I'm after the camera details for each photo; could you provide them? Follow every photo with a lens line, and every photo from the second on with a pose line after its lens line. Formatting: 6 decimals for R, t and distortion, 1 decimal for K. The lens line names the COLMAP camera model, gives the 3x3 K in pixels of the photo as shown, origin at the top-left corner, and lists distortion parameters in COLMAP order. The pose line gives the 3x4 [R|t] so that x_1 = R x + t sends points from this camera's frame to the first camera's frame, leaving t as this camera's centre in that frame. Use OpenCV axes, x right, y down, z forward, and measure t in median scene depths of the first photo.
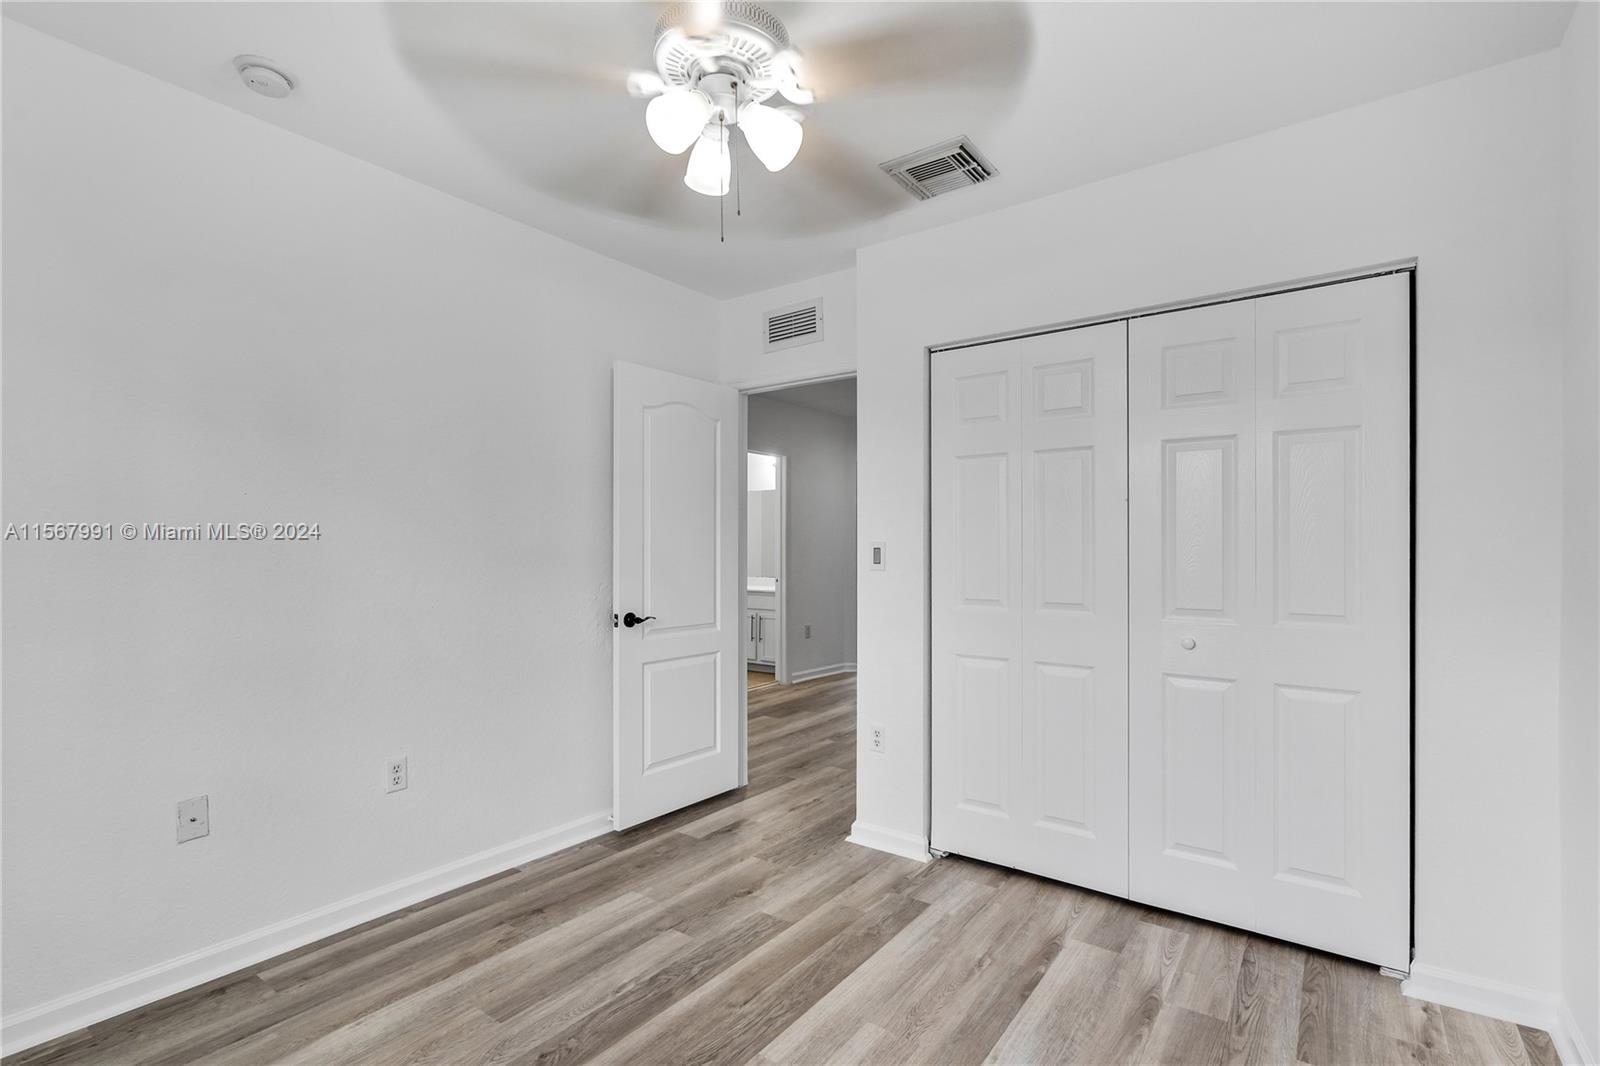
lens RADIAL K [[759.0, 0, 803.0], [0, 759.0, 549.3], [0, 0, 1]] dist [0.001504, 0.000589]
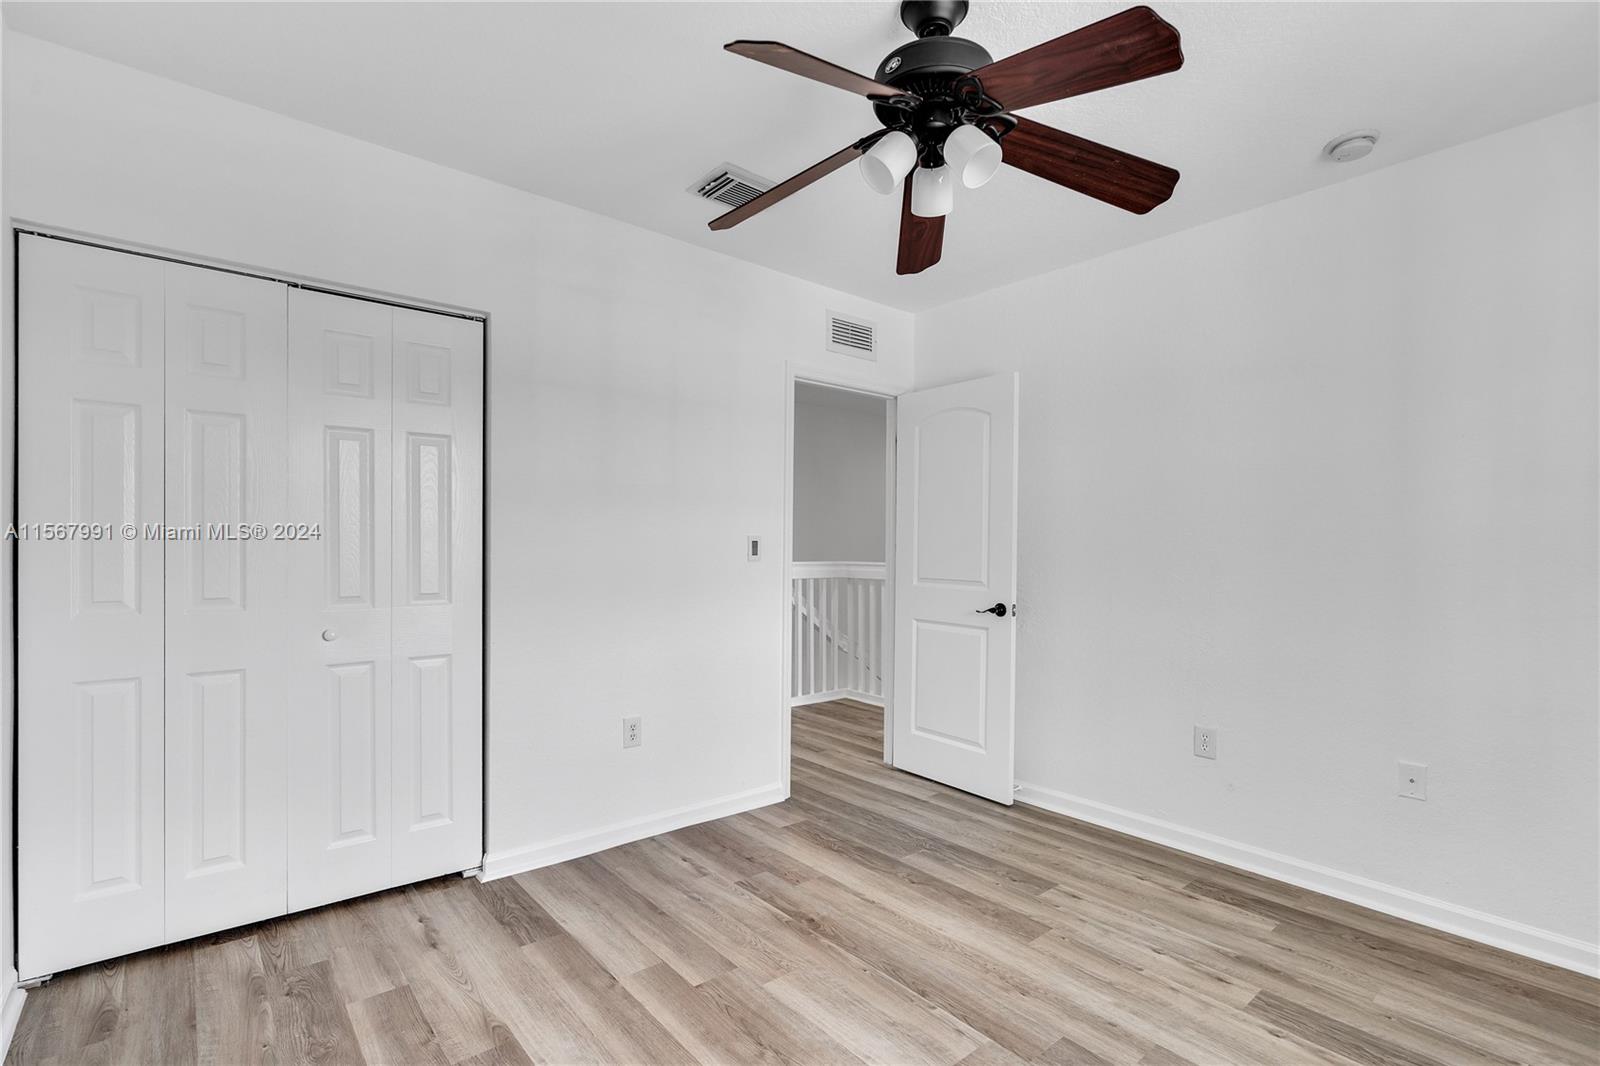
lens RADIAL K [[731.6, 0, 757.0], [0, 731.6, 545.5], [0, 0, 1]] dist [0.001501, 0.000718]
pose [[0.294091, -0.004021, 0.955769, -0.257491], [-0.010510, 0.999917, 0.007441, -0.000938], [-0.955720, -0.012233, 0.294024, 0.202197]]
